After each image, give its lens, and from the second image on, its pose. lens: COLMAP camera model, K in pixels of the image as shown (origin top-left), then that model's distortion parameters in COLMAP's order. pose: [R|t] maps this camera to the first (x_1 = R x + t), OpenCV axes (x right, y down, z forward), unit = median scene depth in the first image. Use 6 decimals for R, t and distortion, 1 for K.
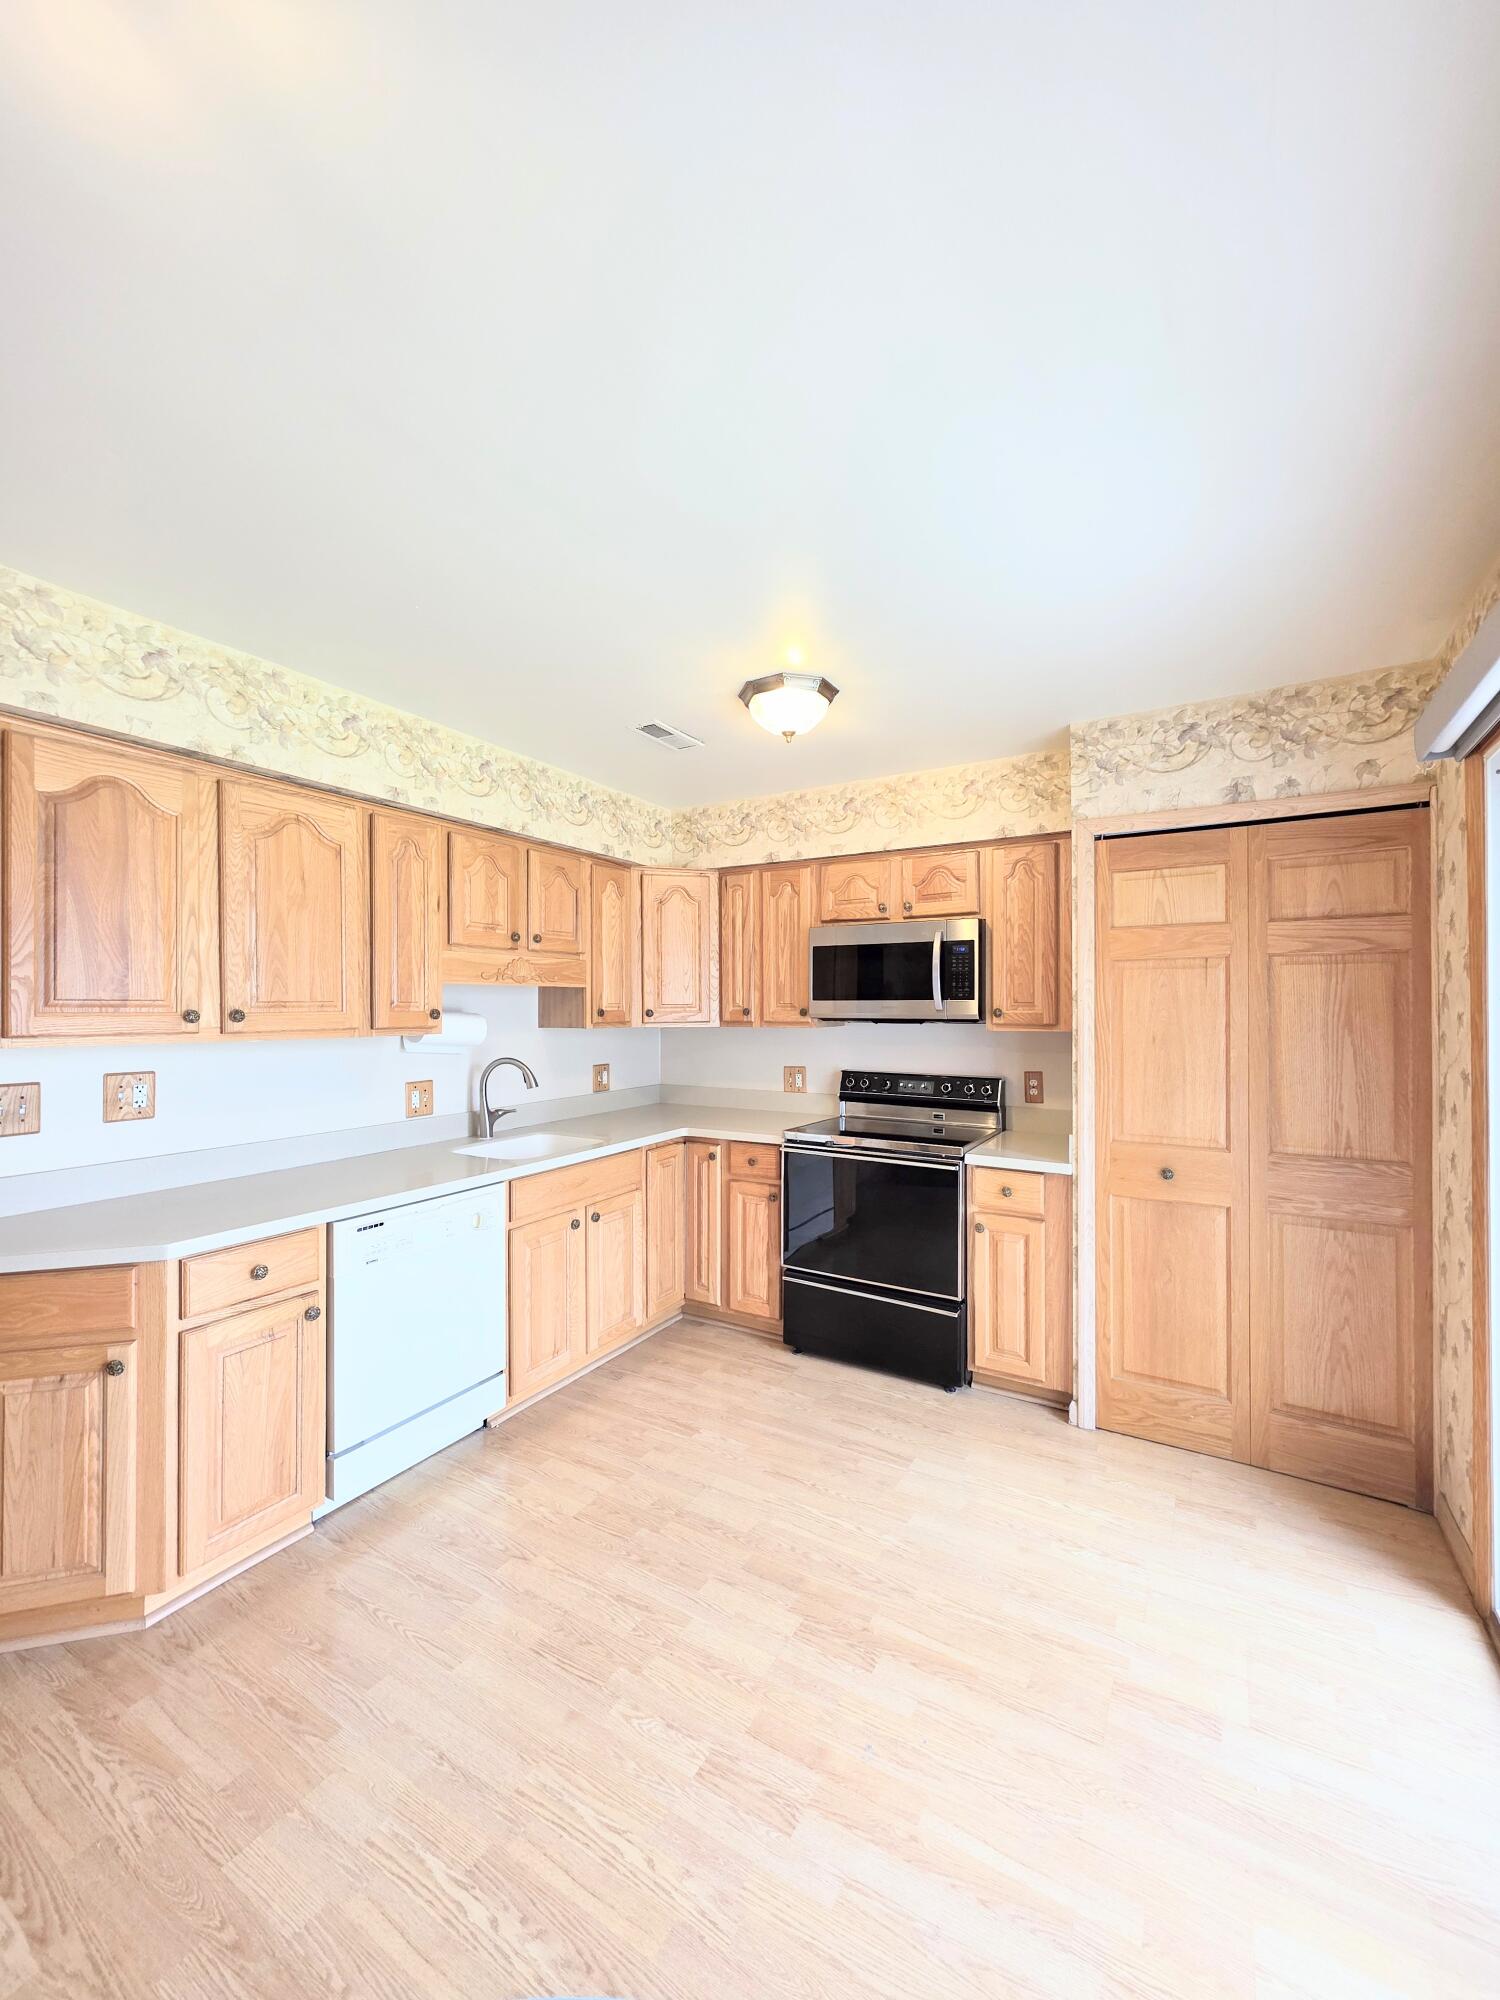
lens RADIAL K [[794.8, 0, 763.3], [0, 794.8, 998.1], [0, 0, 1]] dist [-0.001063, 0.001289]
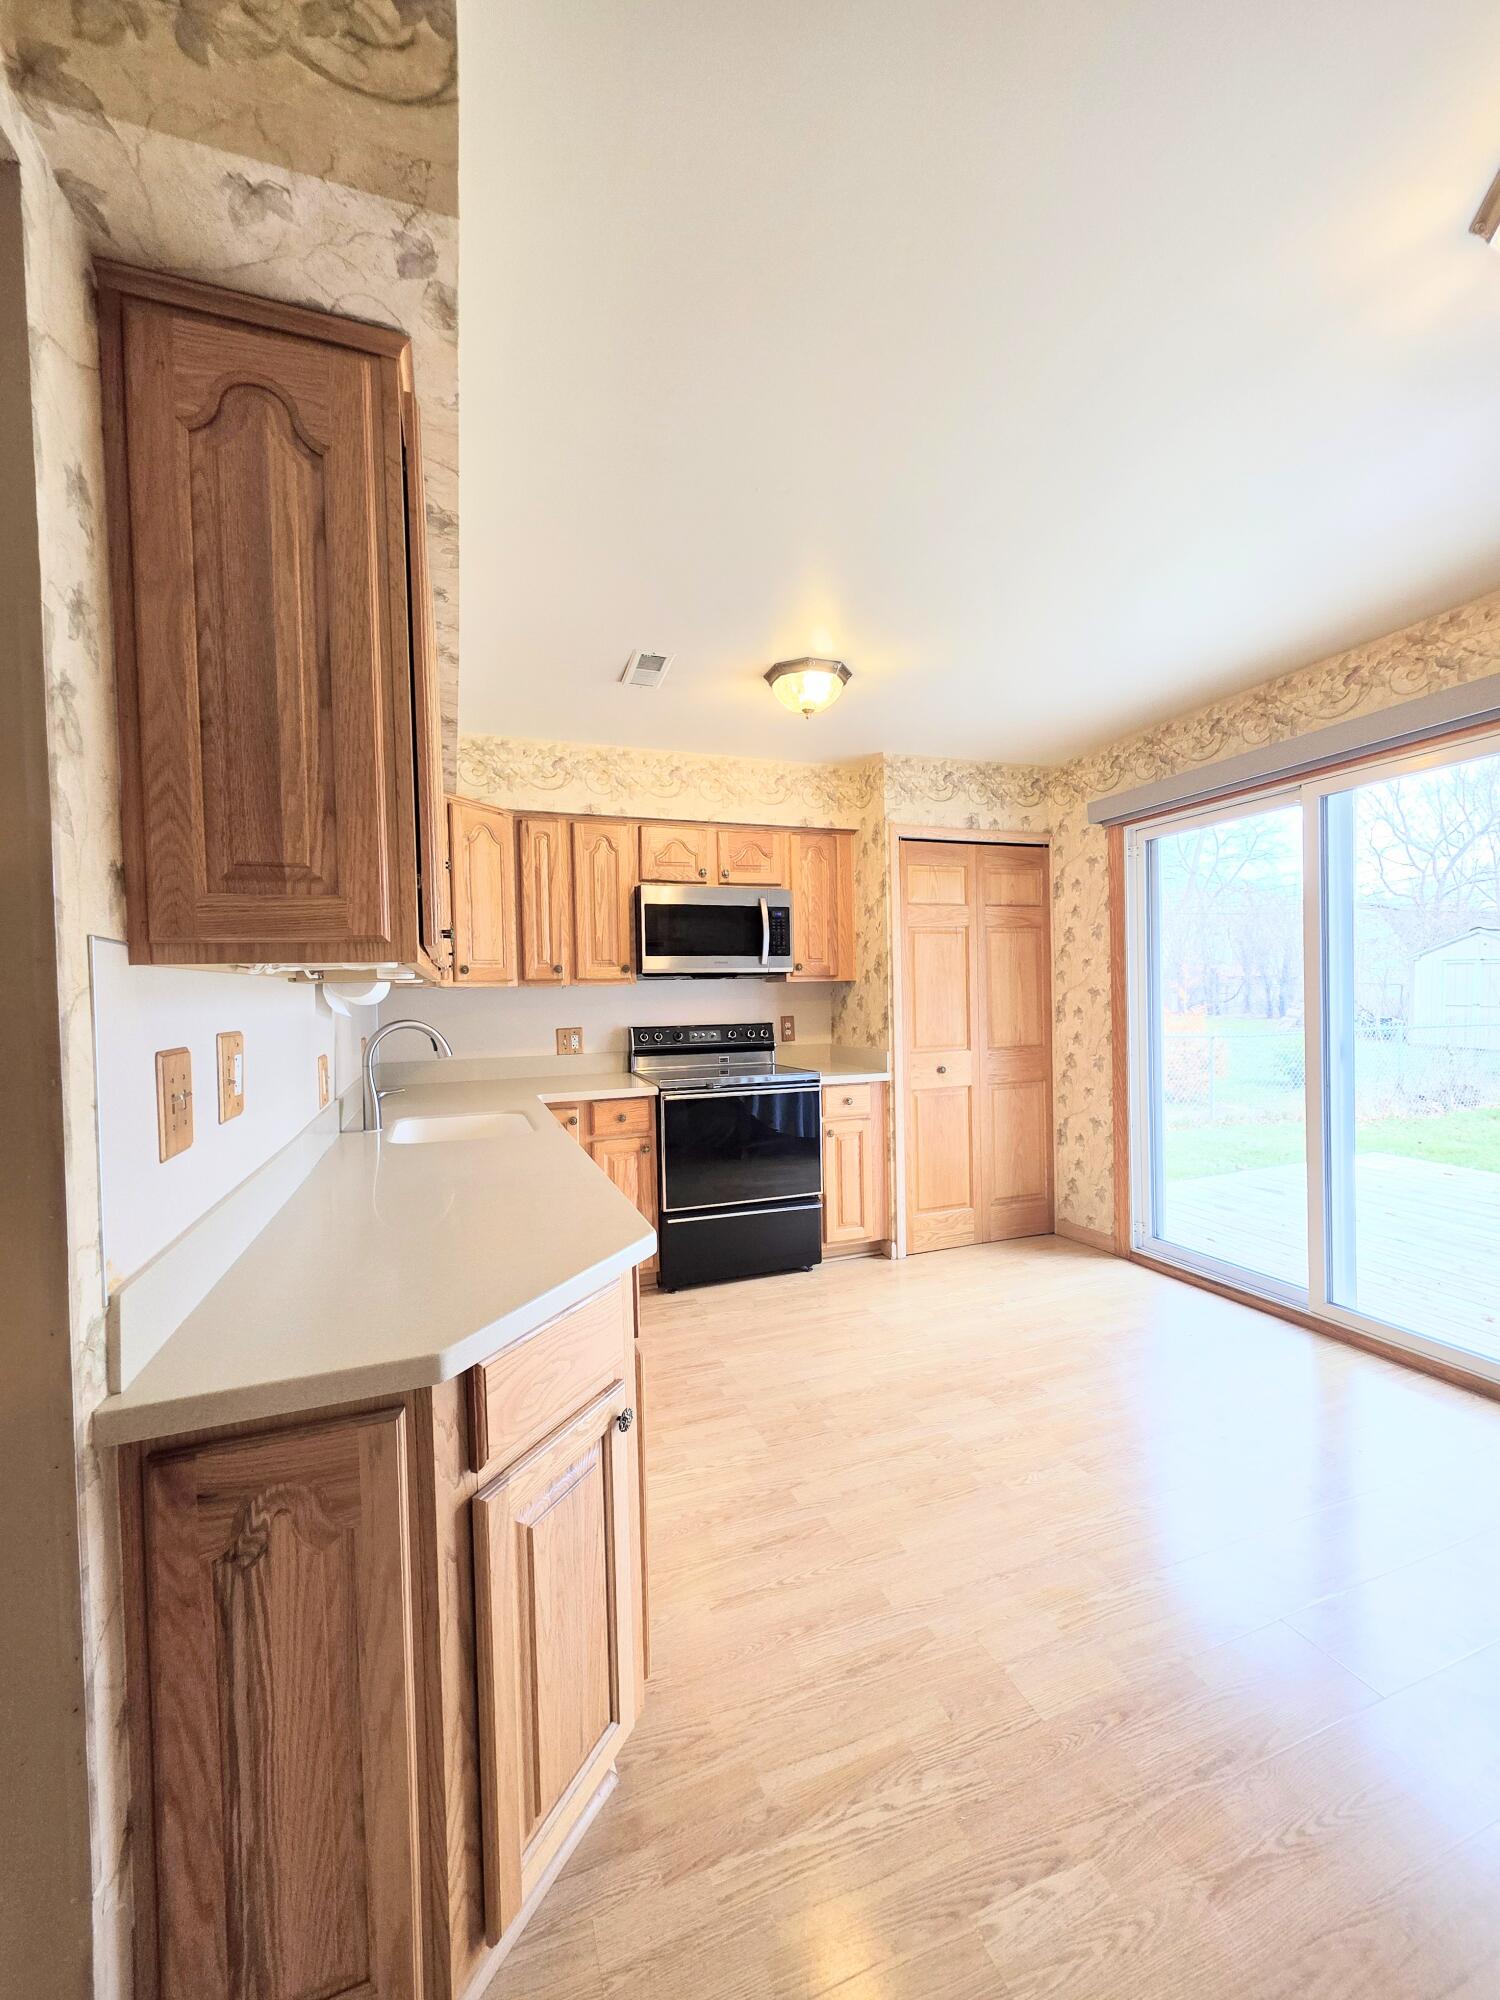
lens RADIAL K [[794.8, 0, 762.9], [0, 794.8, 1001.9], [0, 0, 1]] dist [-0.001063, 0.001289]
pose [[0.630316, -0.024941, 0.775938, -0.780418], [0.011775, 0.999676, 0.022567, 0.048967], [-0.776250, -0.005088, 0.630405, 0.285378]]
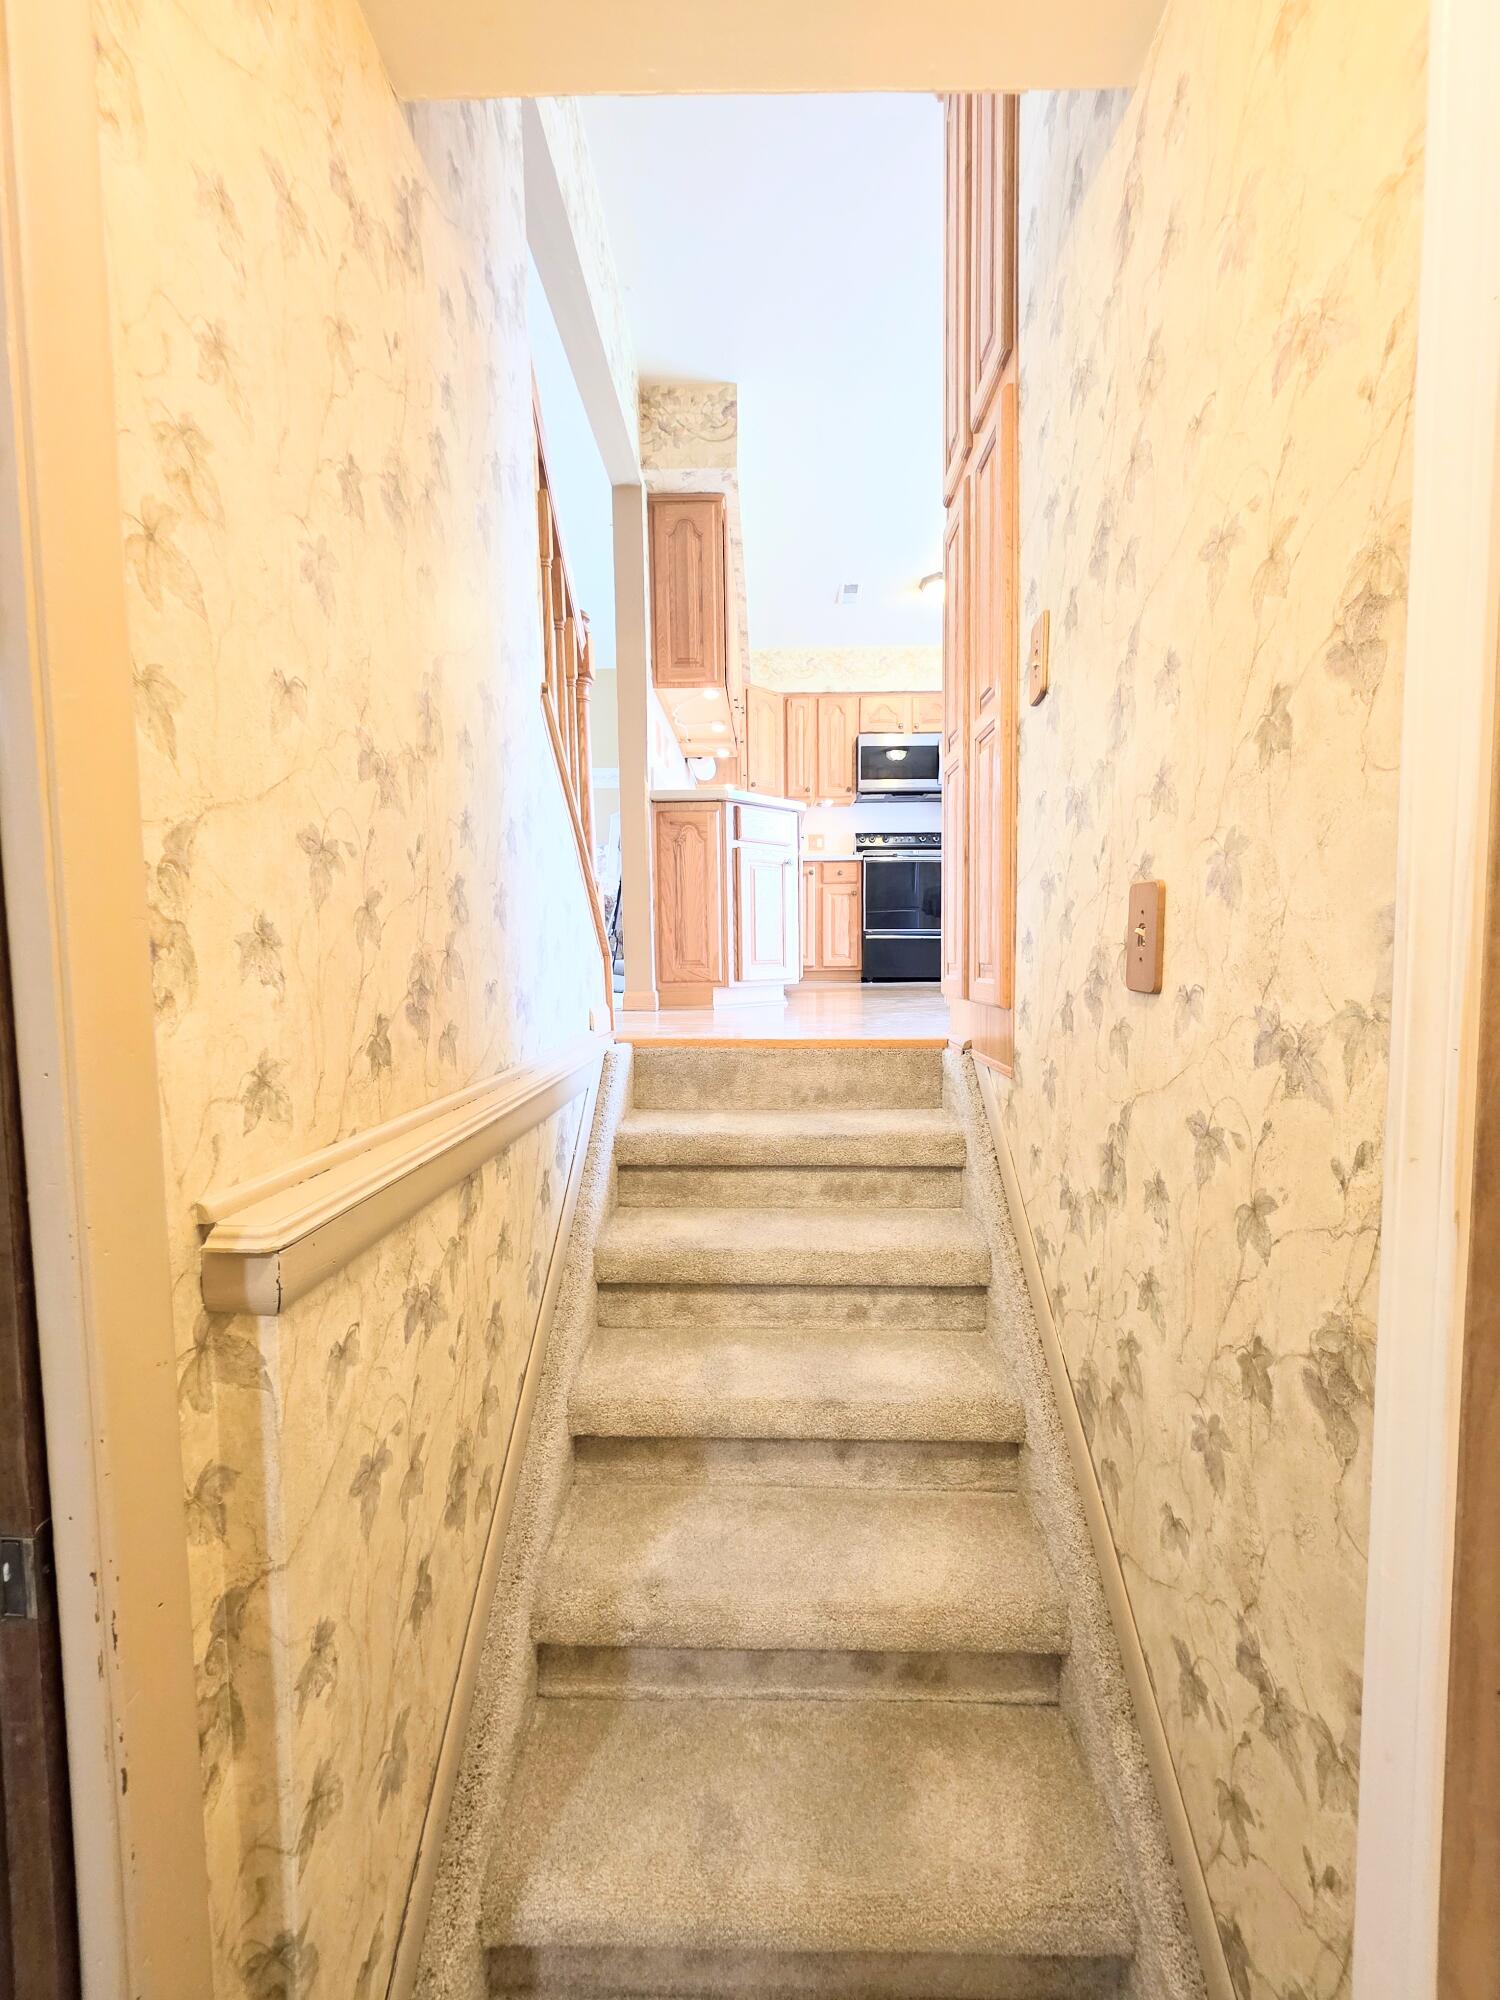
lens RADIAL K [[794.8, 0, 757.9], [0, 794.8, 995.2], [0, 0, 1]] dist [-0.001063, 0.001289]
pose [[0.874207, -0.036420, 0.484186, -1.135502], [0.002232, 0.997474, 0.070999, 0.400387], [-0.485548, -0.060987, 0.872080, -0.430542]]
